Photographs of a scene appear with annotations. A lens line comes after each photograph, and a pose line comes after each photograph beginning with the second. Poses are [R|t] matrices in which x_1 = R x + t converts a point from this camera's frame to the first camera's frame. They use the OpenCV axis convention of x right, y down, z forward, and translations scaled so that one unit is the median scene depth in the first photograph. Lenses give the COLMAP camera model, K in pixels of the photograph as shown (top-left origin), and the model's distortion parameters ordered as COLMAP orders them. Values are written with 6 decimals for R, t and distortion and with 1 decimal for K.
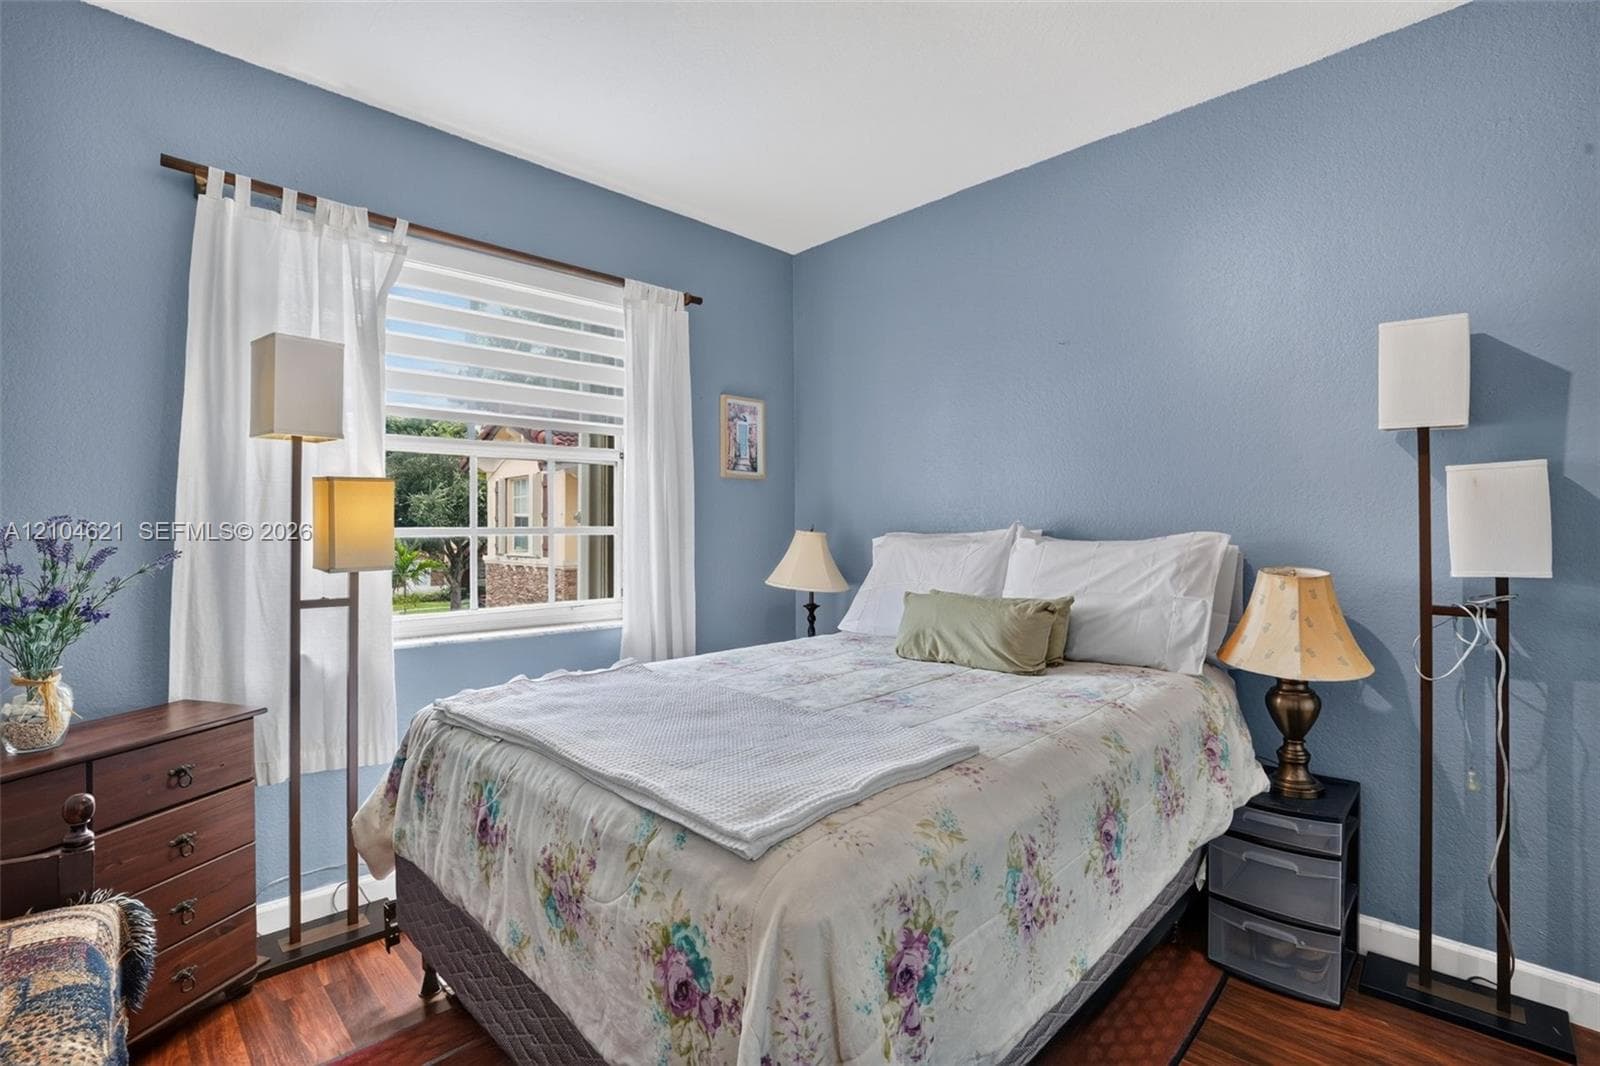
lens RADIAL K [[729.1, 0, 802.5], [0, 729.1, 518.4], [0, 0, 1]] dist [-0.055156, 0.017522]
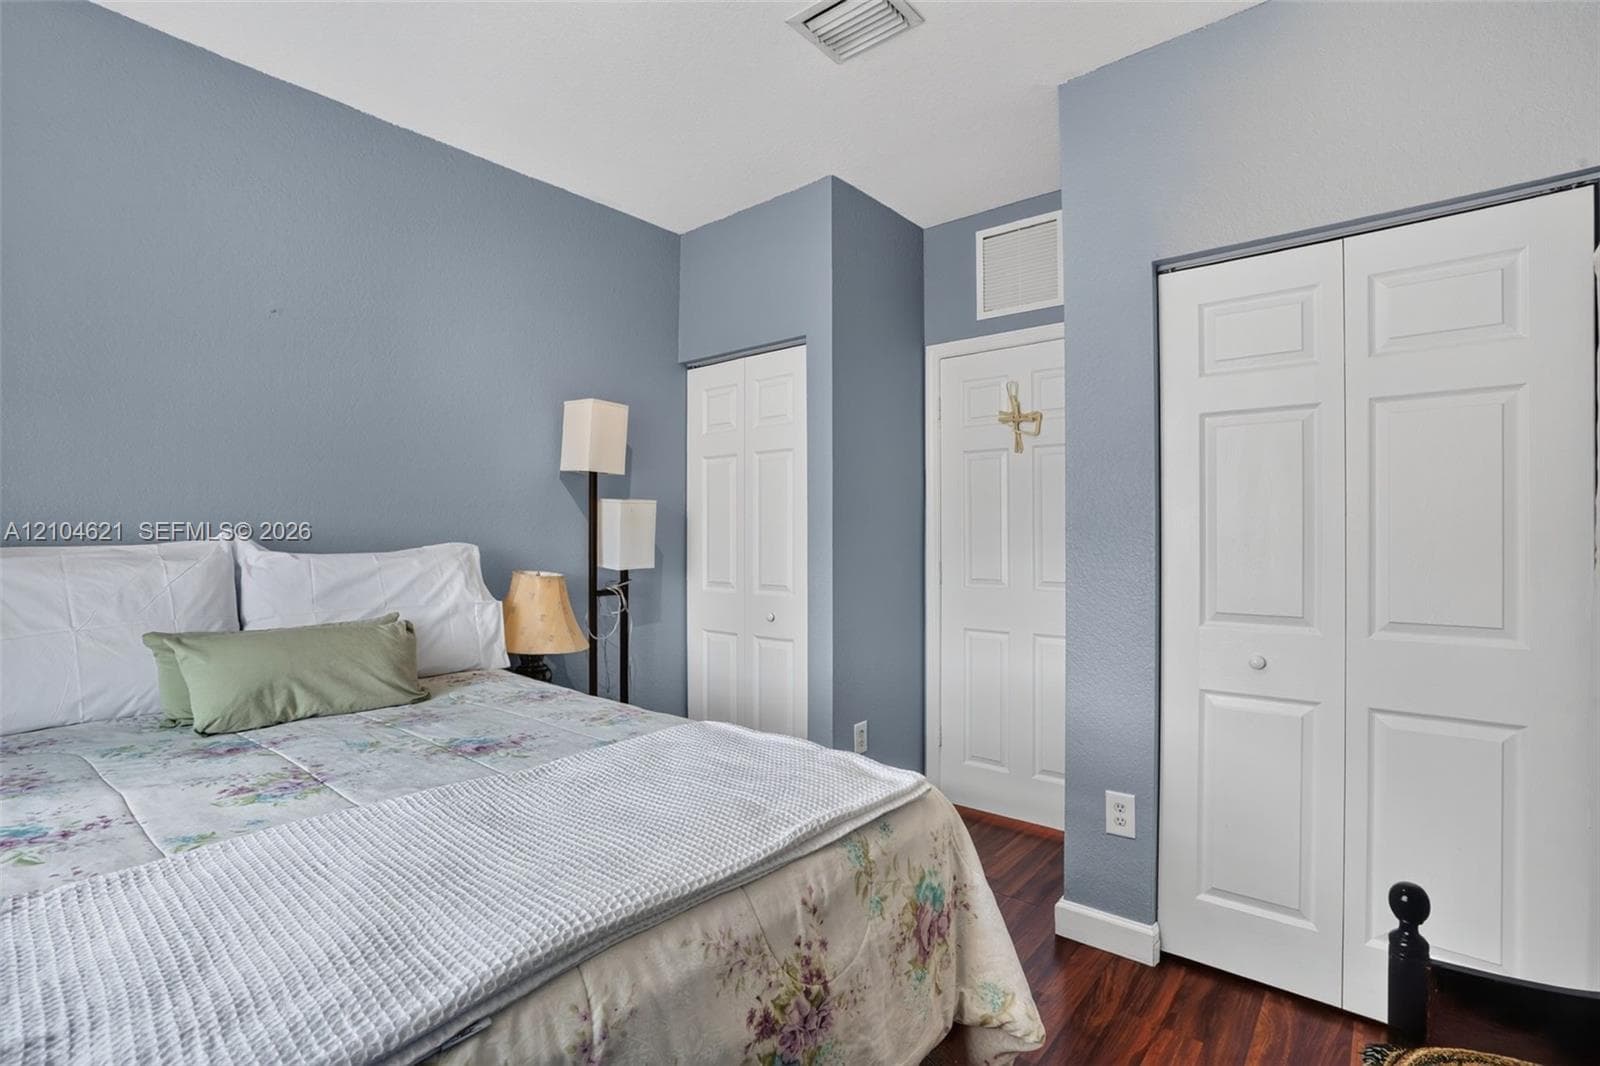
lens RADIAL K [[729.1, 0, 800.1], [0, 729.1, 540.1], [0, 0, 1]] dist [-0.055156, 0.017522]
pose [[-0.069952, 0.003493, 0.997544, -0.652635], [-0.015641, 0.999867, -0.004598, 0.014409], [-0.997428, -0.015924, -0.069888, 0.641505]]
